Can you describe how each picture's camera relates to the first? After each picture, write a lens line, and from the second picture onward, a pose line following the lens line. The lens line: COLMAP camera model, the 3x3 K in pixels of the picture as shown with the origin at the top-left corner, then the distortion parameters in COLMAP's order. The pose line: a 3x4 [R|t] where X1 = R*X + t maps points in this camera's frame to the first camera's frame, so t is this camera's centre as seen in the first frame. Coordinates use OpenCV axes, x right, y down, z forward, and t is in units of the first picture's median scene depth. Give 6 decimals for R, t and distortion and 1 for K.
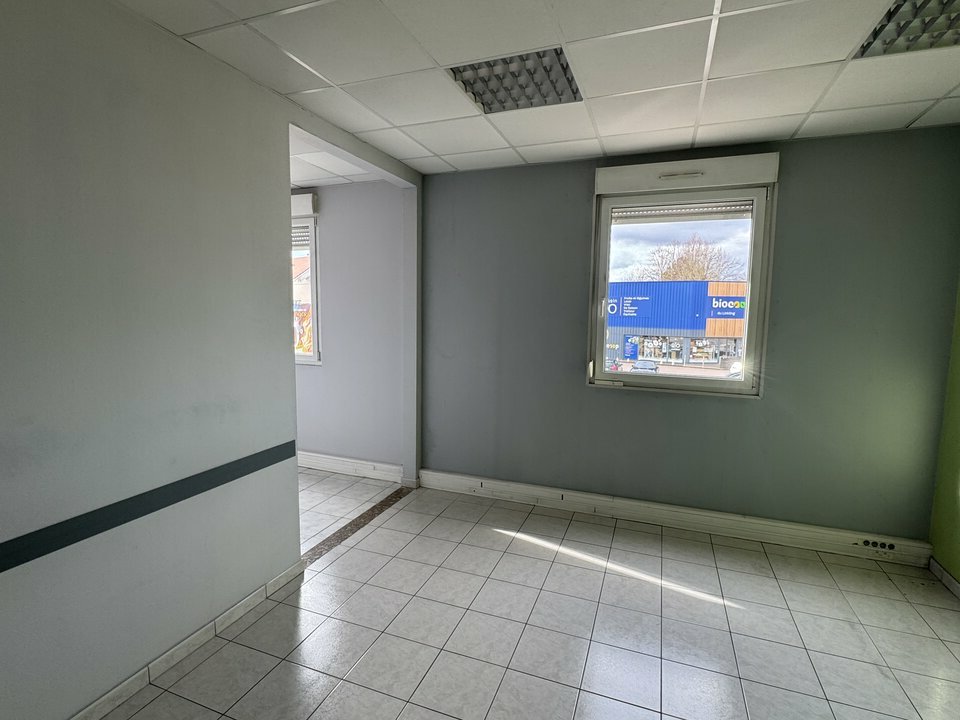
lens RADIAL K [[536.8, 0, 483.0], [0, 536.8, 365.6], [0, 0, 1]] dist [0.001503, -0.000617]
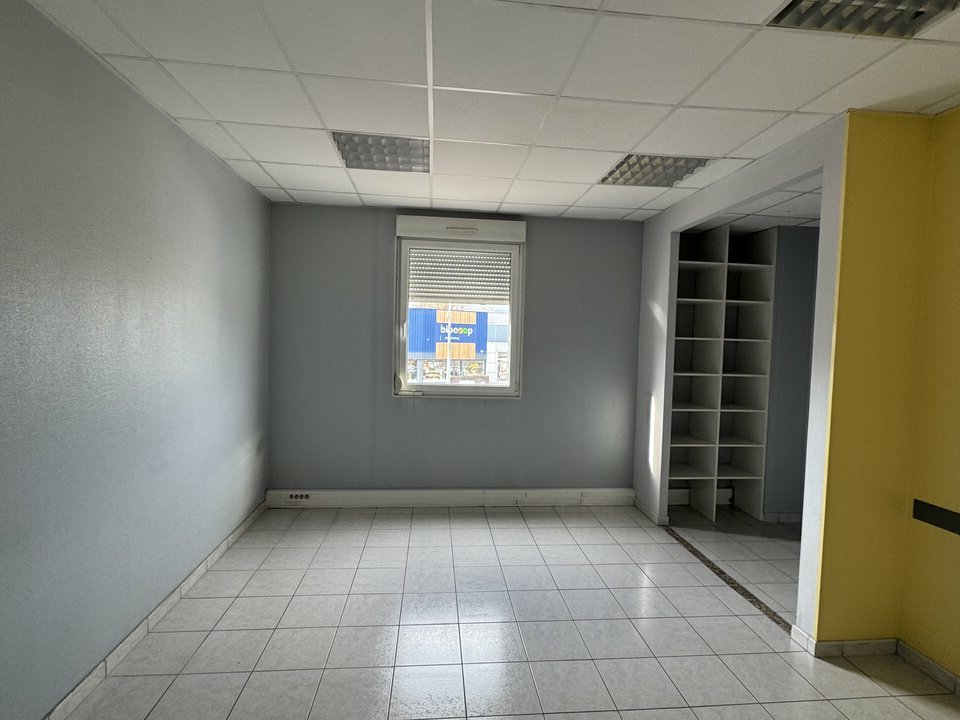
lens RADIAL K [[536.8, 0, 483.0], [0, 536.8, 365.6], [0, 0, 1]] dist [0.001503, -0.000617]
pose [[0.874440, -0.008027, 0.485068, -0.209965], [0.029385, 0.998904, -0.036442, 0.018561], [-0.484243, 0.046120, 0.873717, -0.121631]]
